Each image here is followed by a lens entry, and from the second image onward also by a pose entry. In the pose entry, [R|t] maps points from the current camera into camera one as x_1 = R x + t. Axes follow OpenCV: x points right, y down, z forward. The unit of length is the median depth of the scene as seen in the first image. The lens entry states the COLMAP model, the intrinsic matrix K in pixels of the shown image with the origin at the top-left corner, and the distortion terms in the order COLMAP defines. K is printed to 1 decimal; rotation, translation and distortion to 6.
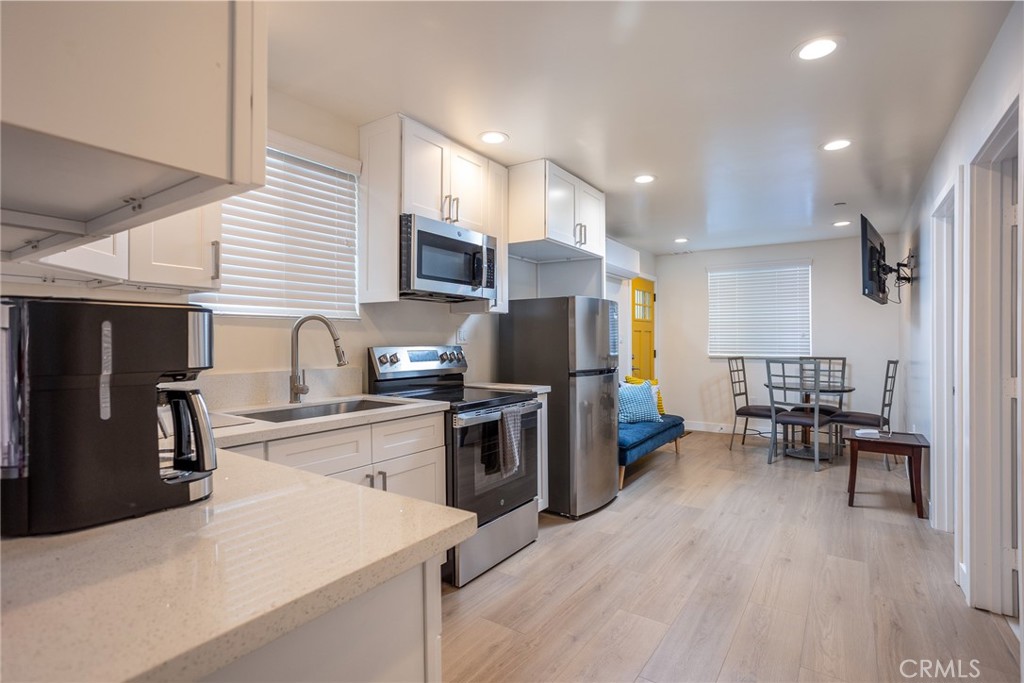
lens RADIAL K [[496.9, 0, 512.0], [0, 496.9, 341.5], [0, 0, 1]] dist [-0.042423, 0.018822]
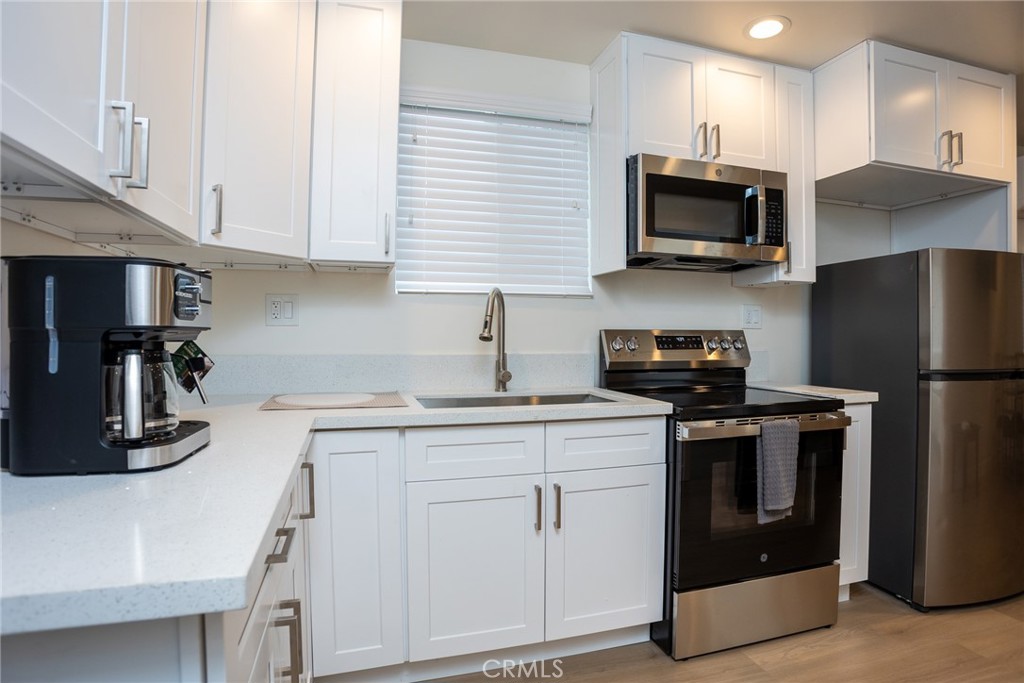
lens RADIAL K [[543.4, 0, 512.0], [0, 543.4, 341.5], [0, 0, 1]] dist [-0.095348, 0.036238]
pose [[0.778129, 0.008523, -0.628047, 0.145090], [-0.002691, 0.999944, 0.010236, 0.020610], [0.628099, -0.006275, 0.778108, 0.204033]]
